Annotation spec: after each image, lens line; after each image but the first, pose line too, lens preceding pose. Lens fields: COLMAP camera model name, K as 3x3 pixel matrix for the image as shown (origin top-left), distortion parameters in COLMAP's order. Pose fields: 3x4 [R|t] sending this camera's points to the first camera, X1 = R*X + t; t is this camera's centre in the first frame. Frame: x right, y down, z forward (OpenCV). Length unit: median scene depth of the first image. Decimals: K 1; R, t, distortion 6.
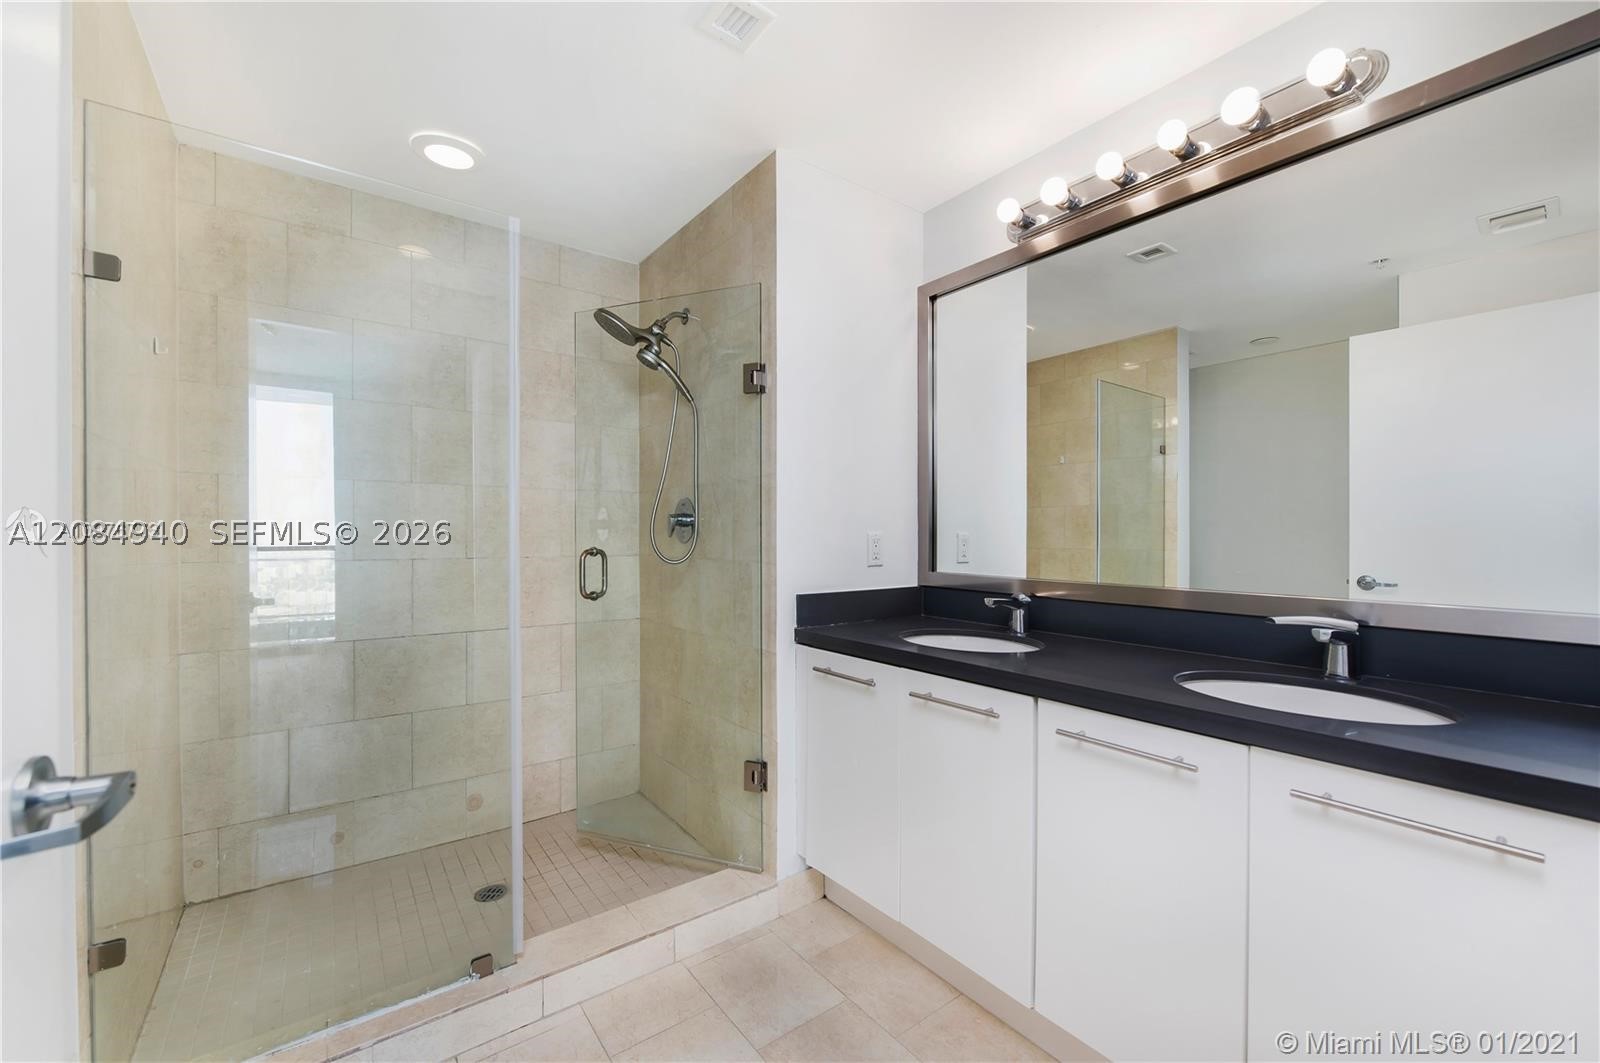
lens RADIAL K [[652.7, 0, 800.0], [0, 652.7, 531.5], [0, 0, 1]] dist [-0.004000, -0.000466]
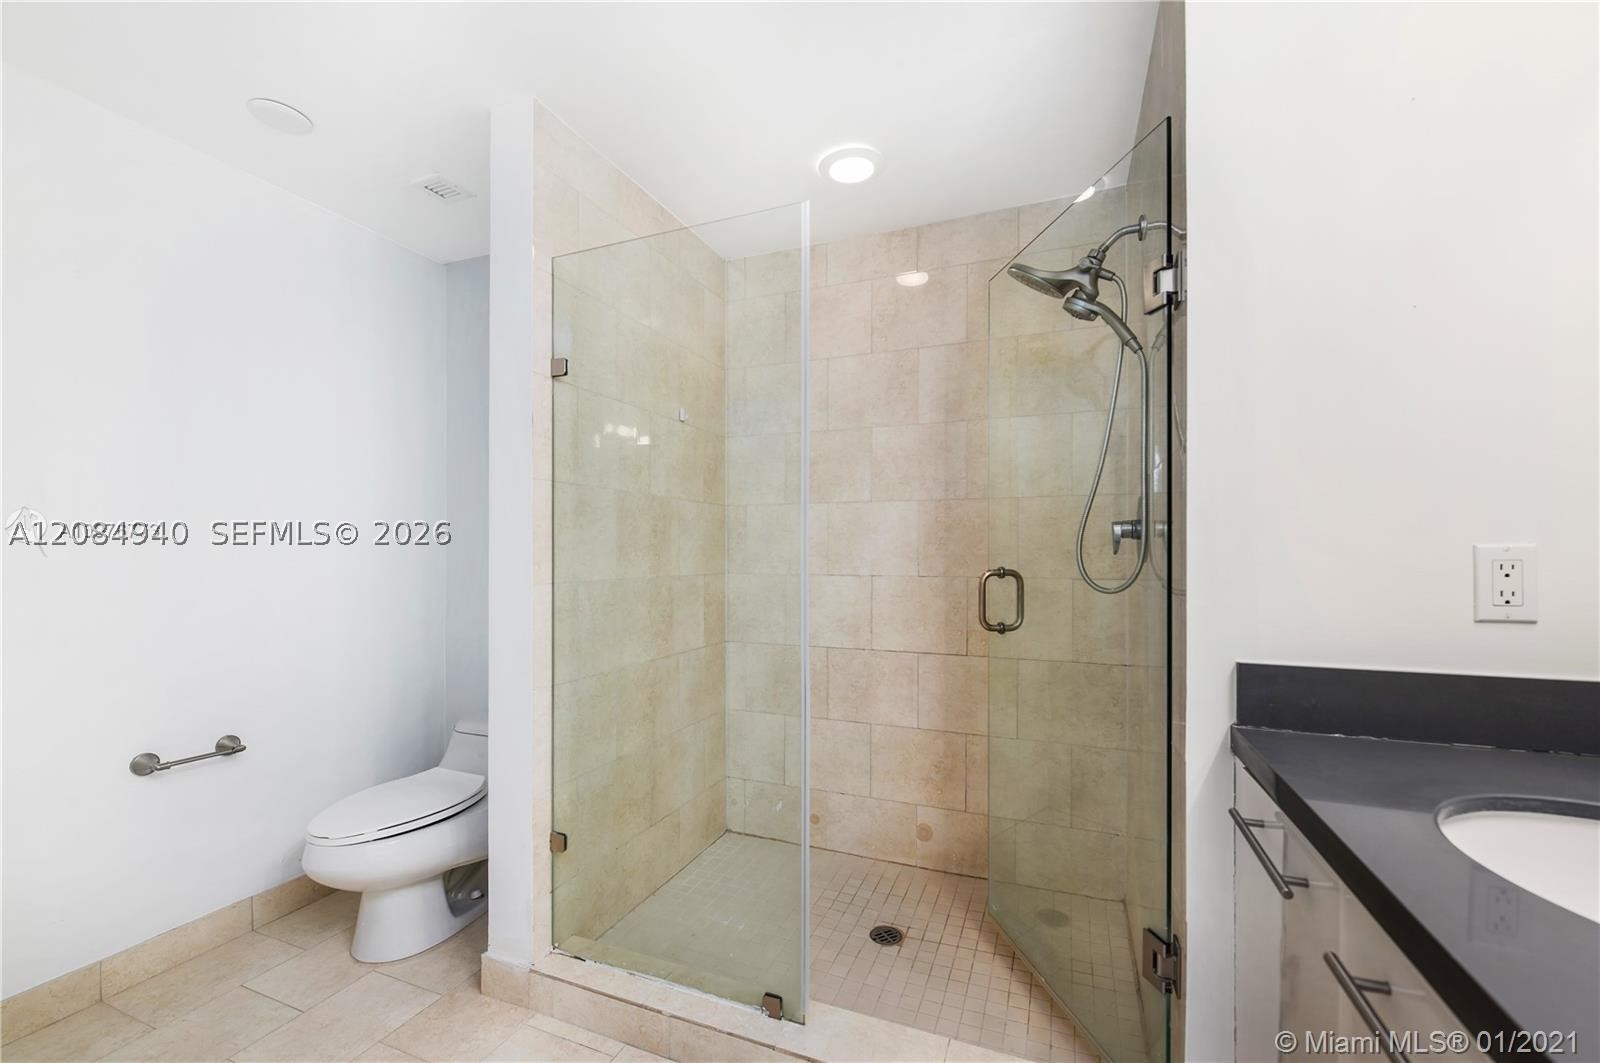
lens RADIAL K [[648.6, 0, 795.1], [0, 648.6, 552.4], [0, 0, 1]] dist [-0.003058, -0.000211]
pose [[0.514724, -0.002270, -0.857353, 0.230036], [0.003517, 0.999994, -0.000536, 0.005619], [0.857349, -0.002740, 0.514728, 0.371695]]
